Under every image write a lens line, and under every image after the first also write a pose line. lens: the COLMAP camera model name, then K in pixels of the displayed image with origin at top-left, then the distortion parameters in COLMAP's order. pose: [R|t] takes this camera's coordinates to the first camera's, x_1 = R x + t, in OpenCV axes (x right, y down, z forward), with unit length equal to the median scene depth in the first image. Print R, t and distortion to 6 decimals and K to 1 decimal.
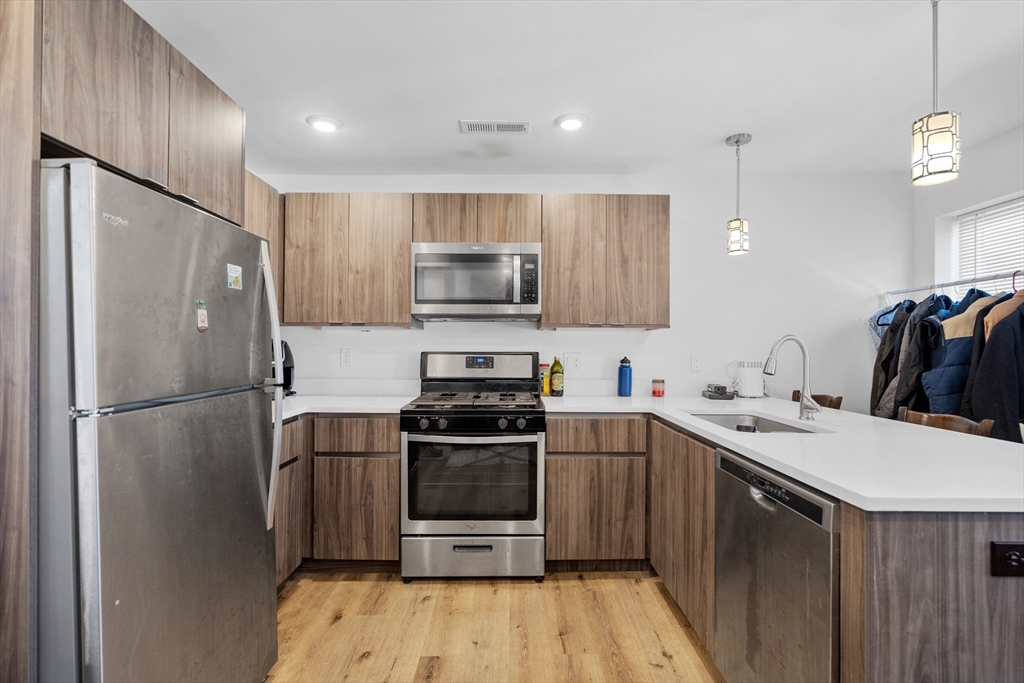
lens RADIAL K [[467.7, 0, 511.1], [0, 467.7, 345.4], [0, 0, 1]] dist [-0.006331, 0.001063]
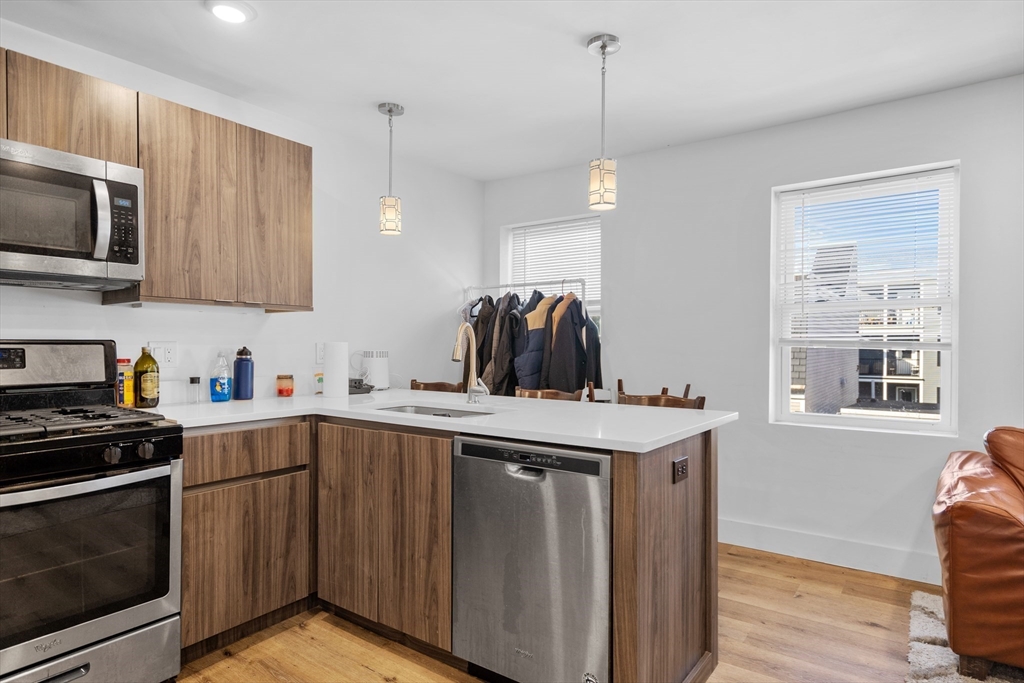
lens RADIAL K [[585.2, 0, 518.8], [0, 585.2, 347.0], [0, 0, 1]] dist [0.006149, -0.001731]
pose [[0.583190, -0.006858, 0.812307, -0.313710], [-0.007389, 0.999878, 0.013746, 0.010288], [-0.812302, -0.014018, 0.583069, 0.116939]]
